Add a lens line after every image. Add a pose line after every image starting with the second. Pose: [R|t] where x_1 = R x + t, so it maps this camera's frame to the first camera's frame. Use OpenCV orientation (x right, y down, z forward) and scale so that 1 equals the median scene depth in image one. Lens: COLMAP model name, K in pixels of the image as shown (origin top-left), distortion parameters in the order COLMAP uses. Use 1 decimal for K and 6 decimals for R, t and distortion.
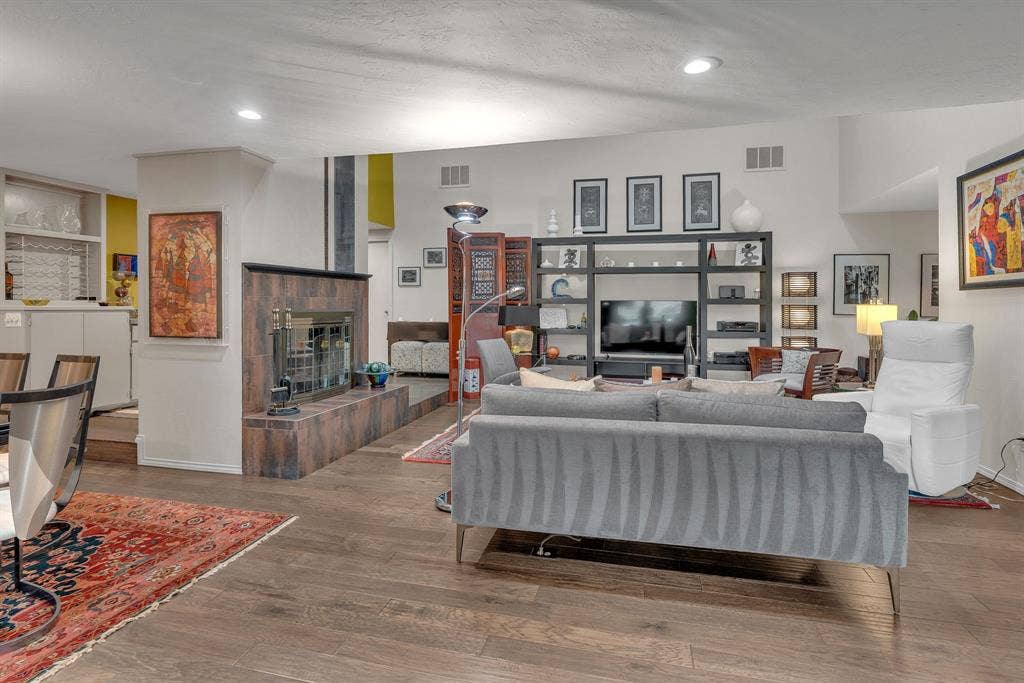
lens RADIAL K [[504.7, 0, 510.3], [0, 504.7, 303.2], [0, 0, 1]] dist [-0.001584, -0.000406]
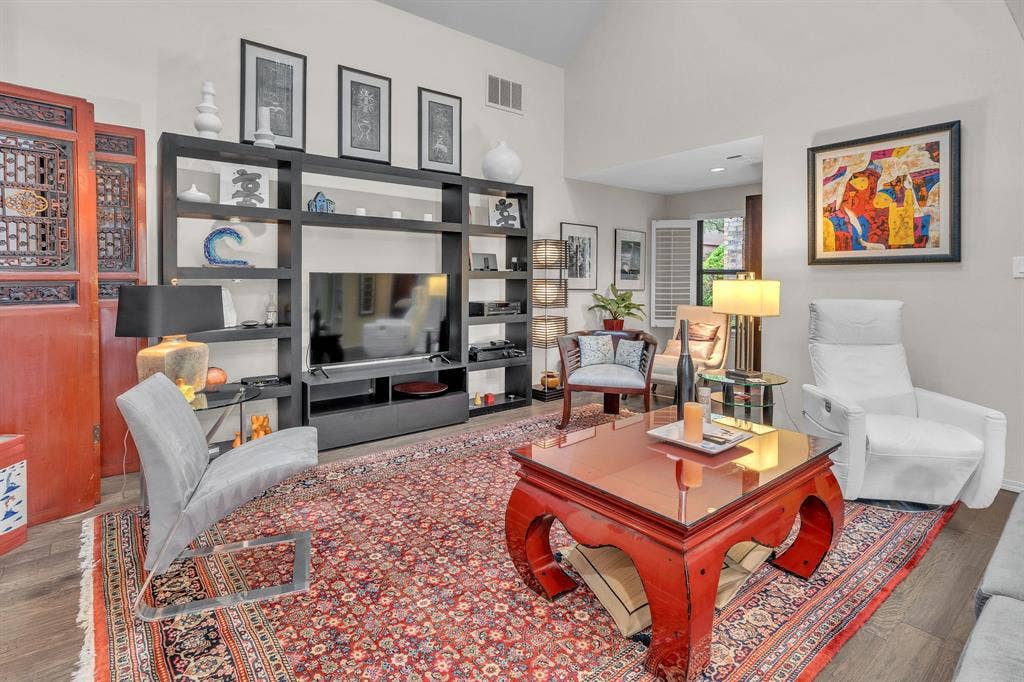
lens RADIAL K [[524.1, 0, 510.3], [0, 524.1, 275.5], [0, 0, 1]] dist [-0.000544, -0.000144]
pose [[0.600751, 0.000336, 0.799436, -0.152179], [-0.003029, 0.999994, 0.001856, -0.003522], [-0.799431, -0.003537, 0.600748, 0.502595]]
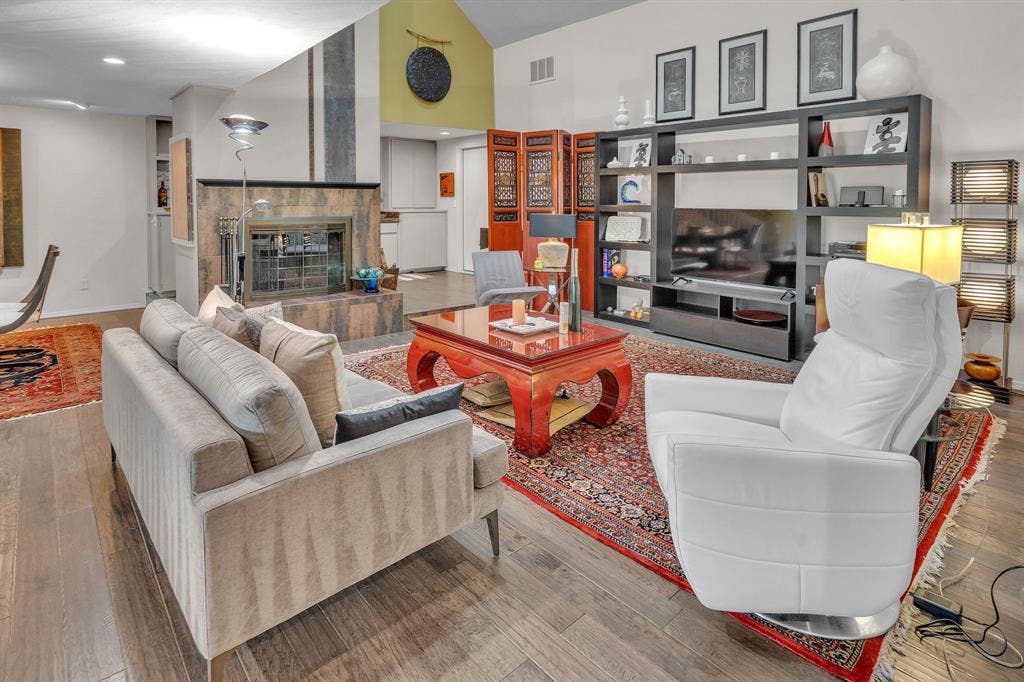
lens RADIAL K [[525.1, 0, 509.2], [0, 525.1, 213.3], [0, 0, 1]] dist [0.002436, 0.000319]
pose [[0.829425, 0.012075, -0.558488, 0.438903], [-0.000803, 0.999791, 0.020424, -0.013777], [0.558618, -0.016492, 0.829261, 0.203747]]
